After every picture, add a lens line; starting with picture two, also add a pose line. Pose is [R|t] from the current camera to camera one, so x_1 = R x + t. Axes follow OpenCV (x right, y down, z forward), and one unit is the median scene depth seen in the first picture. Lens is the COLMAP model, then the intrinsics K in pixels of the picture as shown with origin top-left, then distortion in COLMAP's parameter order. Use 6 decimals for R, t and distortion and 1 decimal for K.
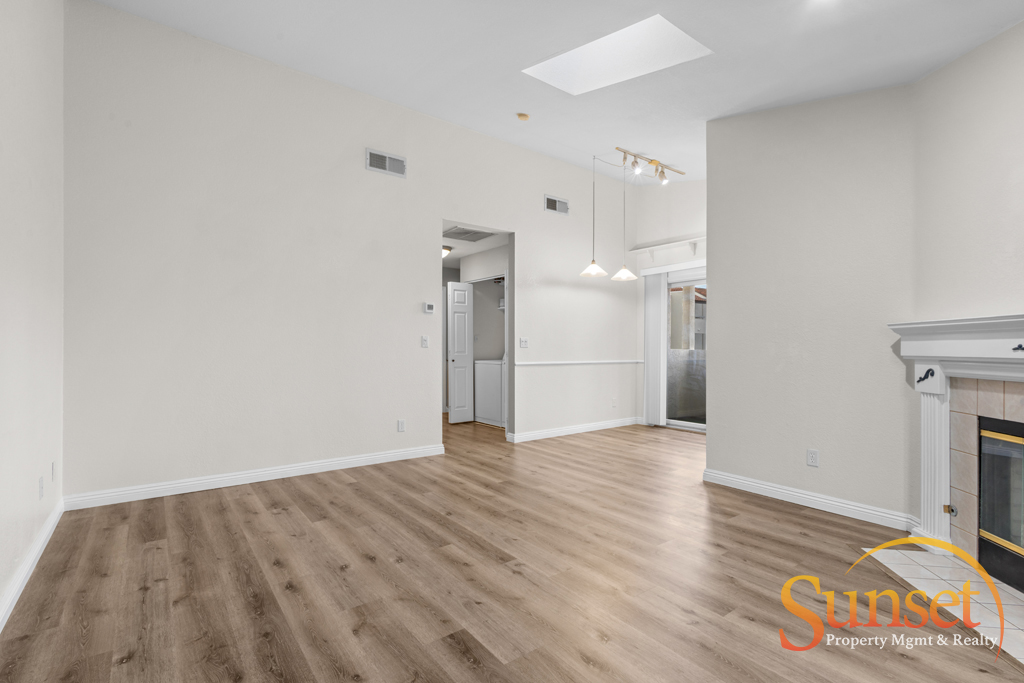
lens RADIAL K [[473.1, 0, 513.3], [0, 473.1, 342.6], [0, 0, 1]] dist [0.009676, 0.000028]
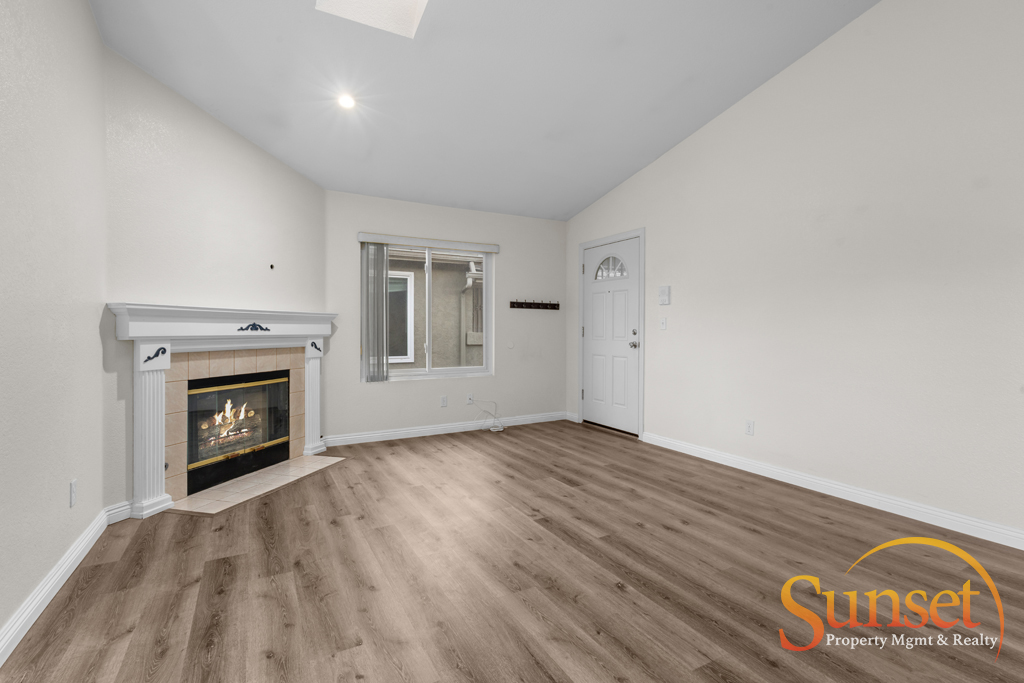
lens RADIAL K [[469.9, 0, 512.2], [0, 469.9, 334.8], [0, 0, 1]] dist [0.000006, -0.000005]
pose [[-0.989186, -0.006579, 0.146522, -0.097168], [-0.006706, 0.999977, -0.000367, 0.020220], [-0.146516, -0.001346, -0.989207, 1.998442]]
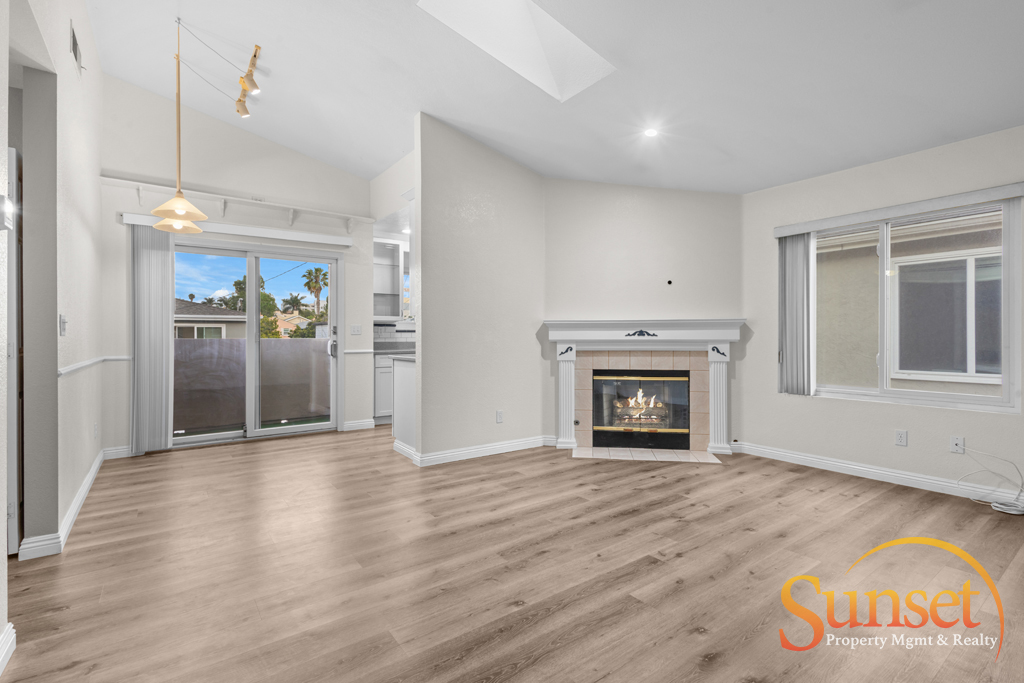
lens RADIAL K [[469.9, 0, 512.2], [0, 469.9, 334.8], [0, 0, 1]] dist [0.000006, -0.000005]
pose [[0.019965, 0.000936, 0.999800, -0.902770], [-0.008258, 0.999966, -0.000772, 0.013221], [-0.999767, -0.008241, 0.019972, 1.200346]]
